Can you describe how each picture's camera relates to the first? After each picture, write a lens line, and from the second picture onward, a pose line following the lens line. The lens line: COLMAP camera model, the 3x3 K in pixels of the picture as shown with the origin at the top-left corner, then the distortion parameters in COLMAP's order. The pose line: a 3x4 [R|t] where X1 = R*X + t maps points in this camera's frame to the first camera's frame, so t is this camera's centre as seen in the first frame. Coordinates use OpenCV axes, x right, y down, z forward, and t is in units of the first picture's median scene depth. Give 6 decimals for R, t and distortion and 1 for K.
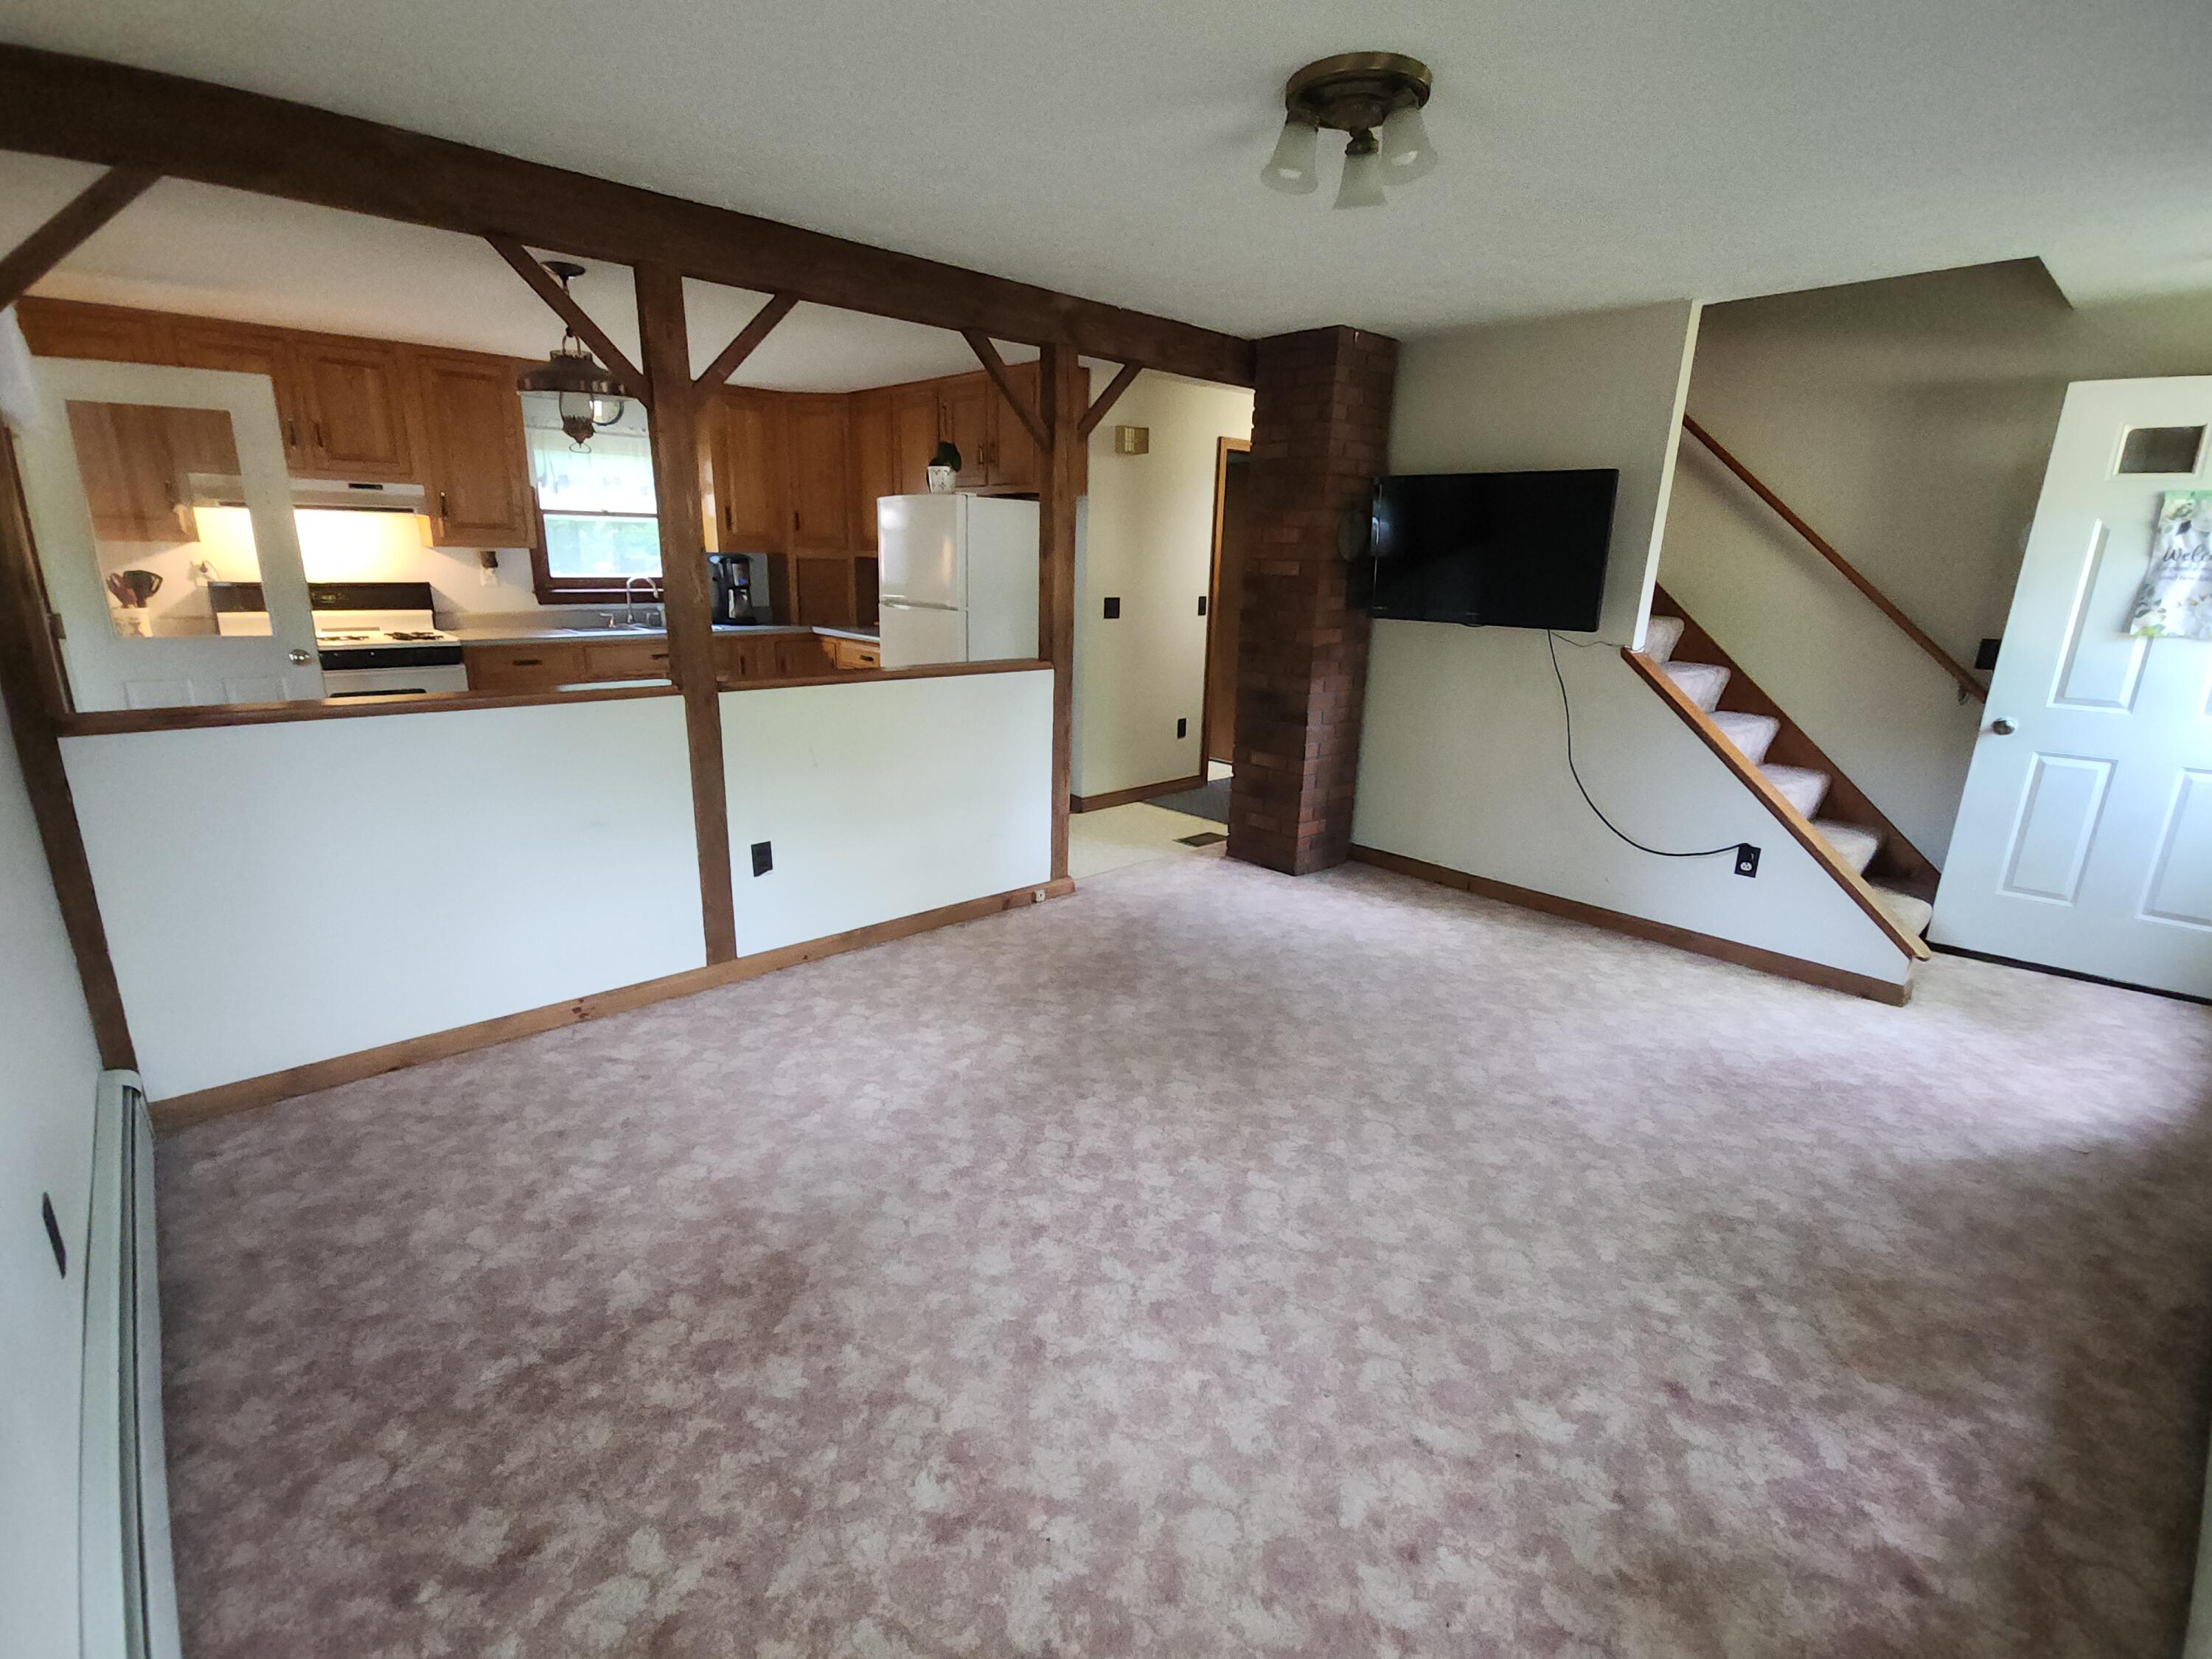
lens RADIAL K [[1019.2, 0, 1099.4], [0, 1019.2, 835.0], [0, 0, 1]] dist [0.002023, -0.000501]
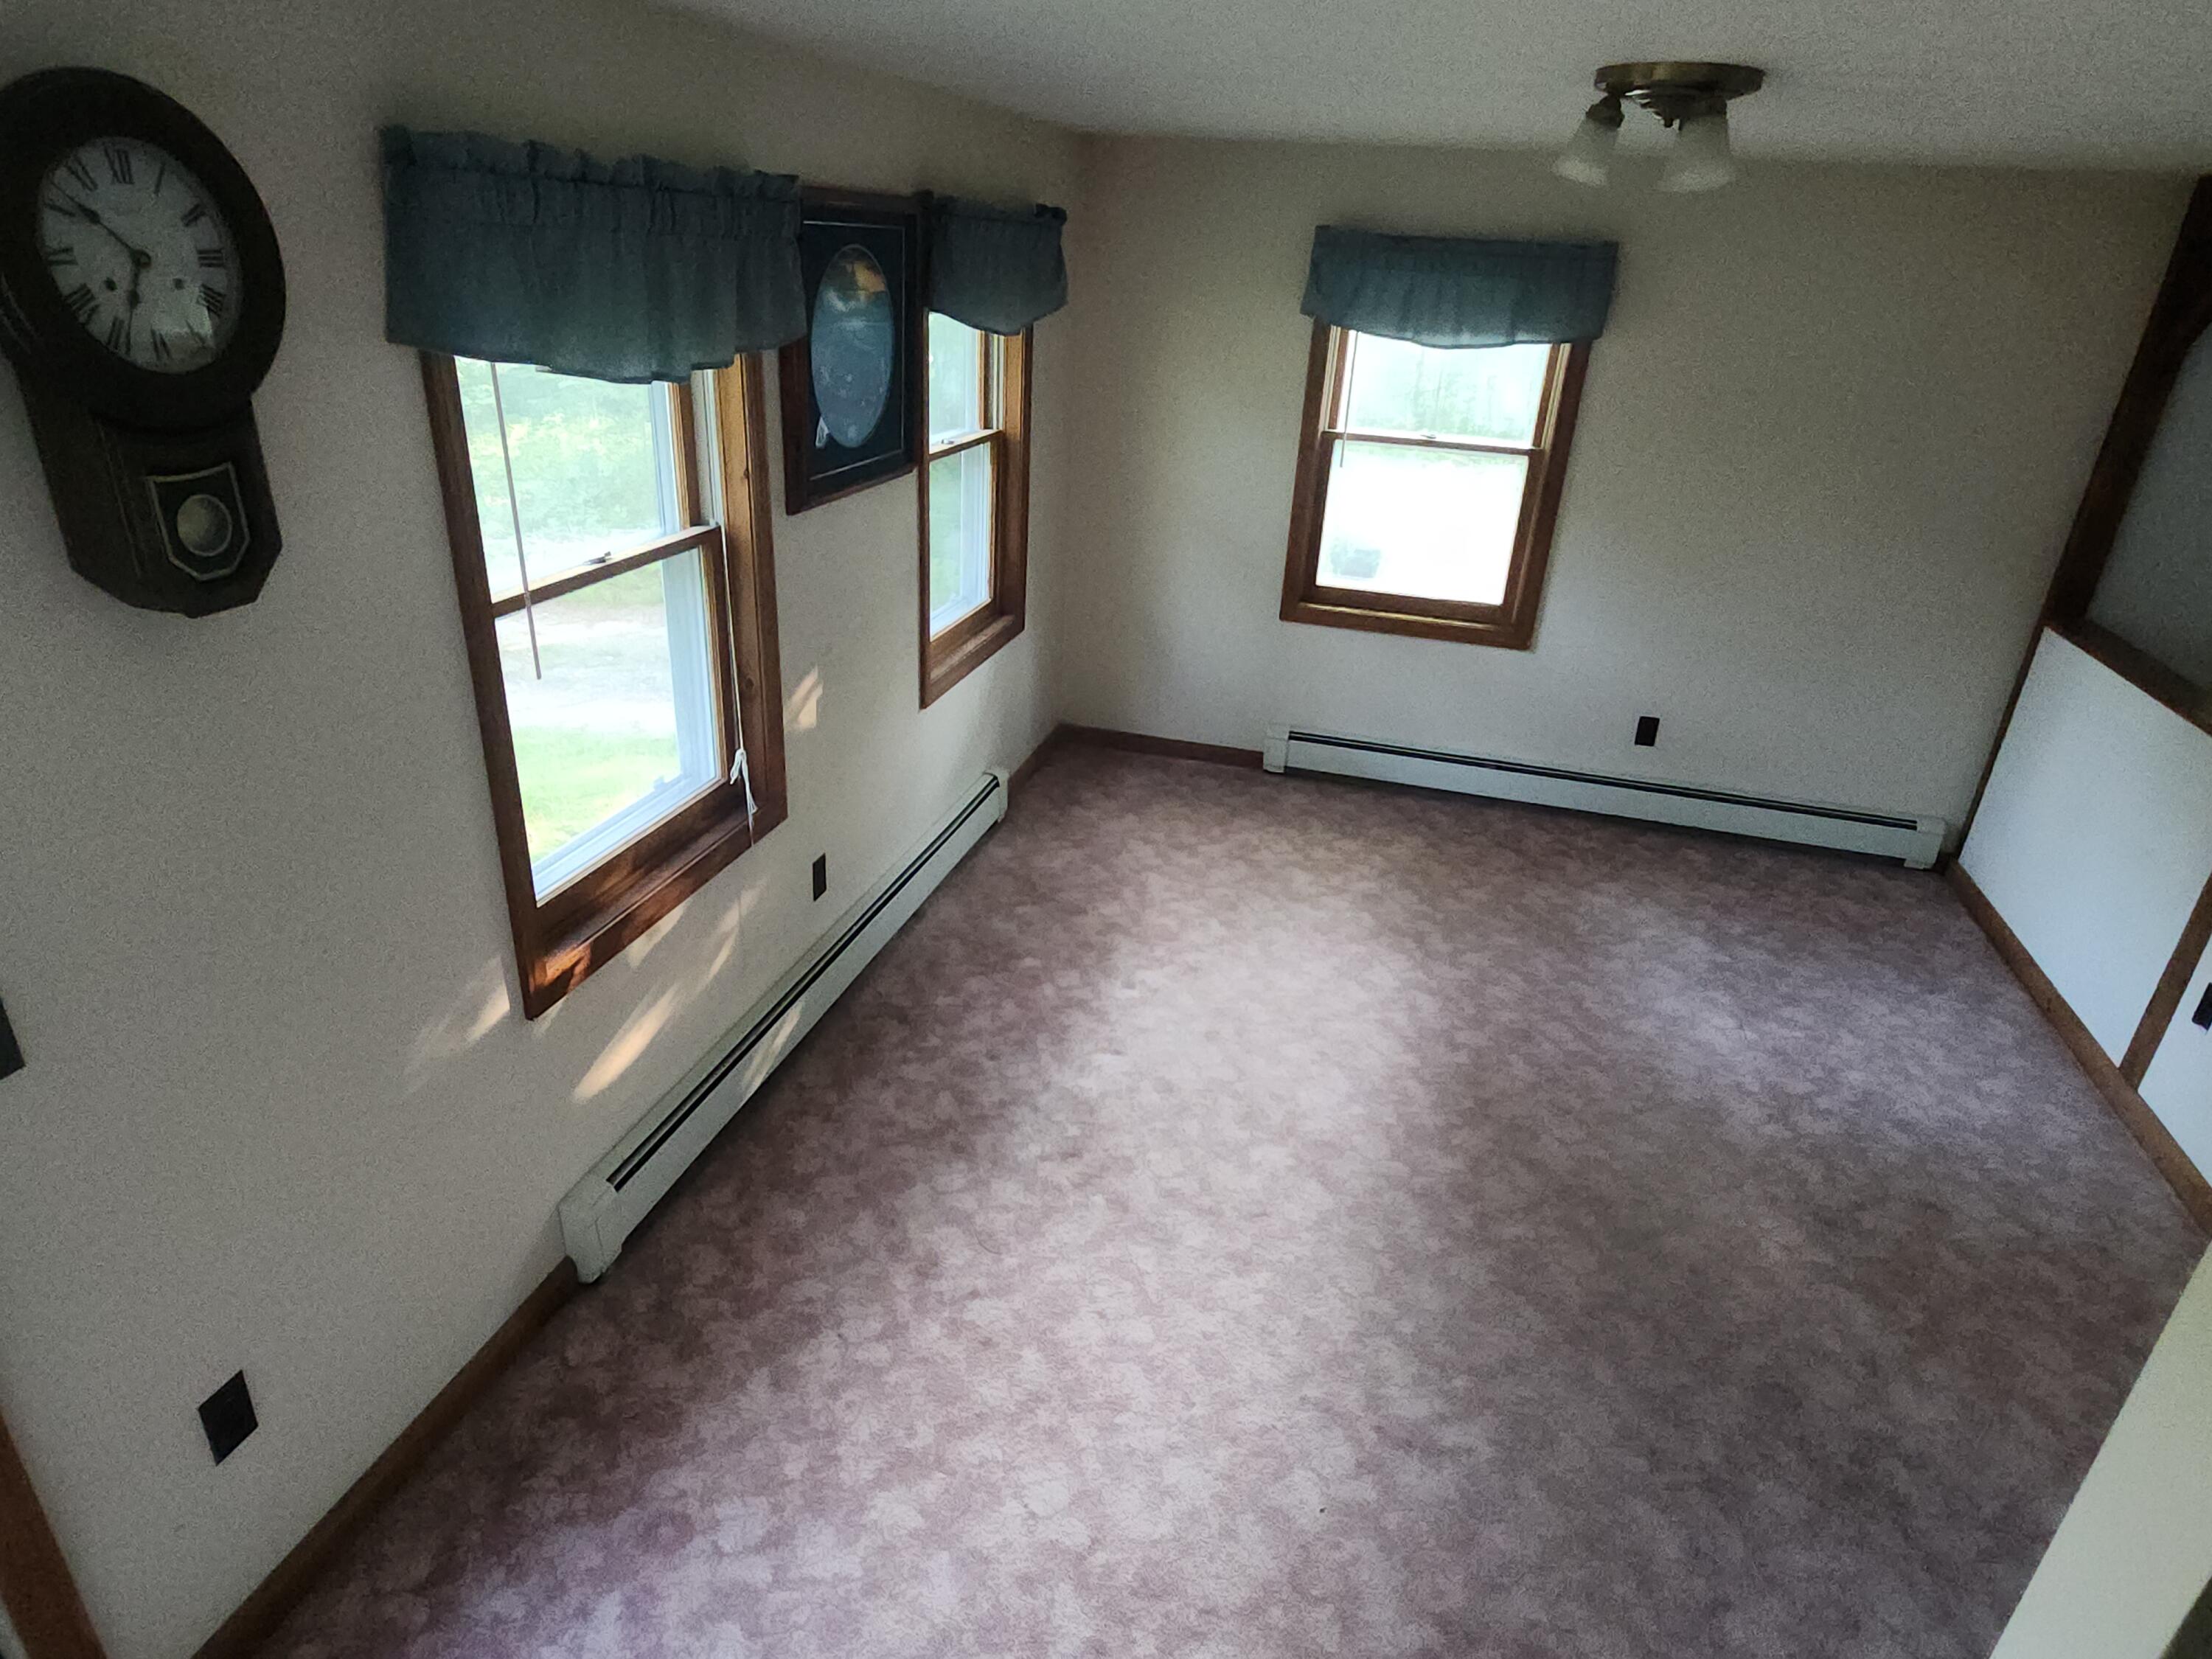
lens RADIAL K [[1302.4, 0, 1093.8], [0, 1302.4, 822.2], [0, 0, 1]] dist [0.008154, 0.002079]
pose [[-0.844690, 0.157733, -0.511487, 0.588875], [-0.212854, 0.777798, 0.591374, -0.339339], [0.491113, 0.608400, -0.623424, 0.792027]]
